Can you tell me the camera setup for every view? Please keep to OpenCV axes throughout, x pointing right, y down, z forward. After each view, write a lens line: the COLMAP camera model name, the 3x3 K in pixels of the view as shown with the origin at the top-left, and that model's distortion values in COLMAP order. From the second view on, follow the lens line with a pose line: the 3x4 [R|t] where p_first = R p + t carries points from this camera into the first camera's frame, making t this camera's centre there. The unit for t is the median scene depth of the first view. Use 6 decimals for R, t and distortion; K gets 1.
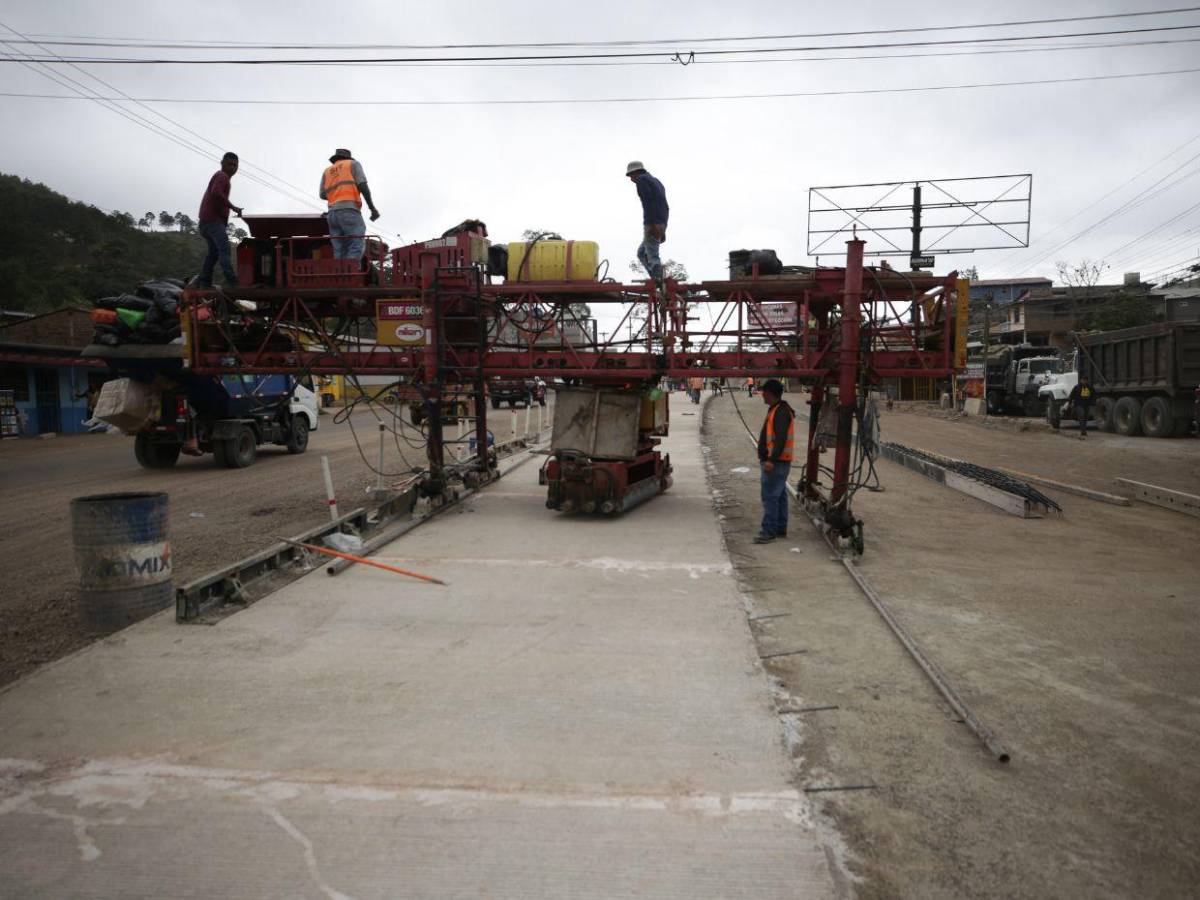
lens RADIAL K [[936.6, 0, 601.0], [0, 936.6, 464.7], [0, 0, 1]] dist [0.000520, 0.000582]
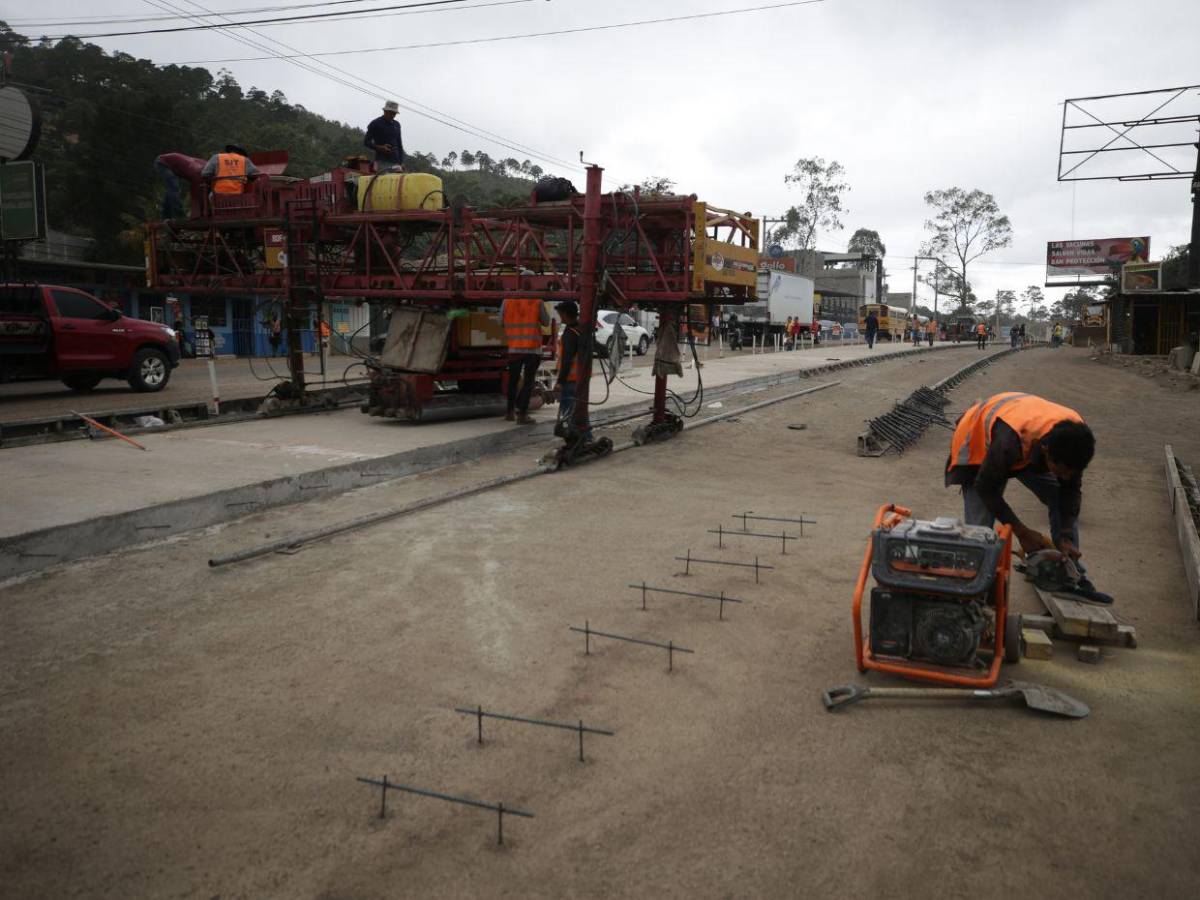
lens RADIAL K [[1043.9, 0, 600.0], [0, 1043.9, 450.0], [0, 0, 1]] dist [-0.036225, 0.080653]
pose [[0.942341, 0.063014, -0.328669, 0.164216], [-0.054615, 0.997903, 0.034734, 0.008355], [0.330168, -0.014781, 0.943806, -0.024248]]
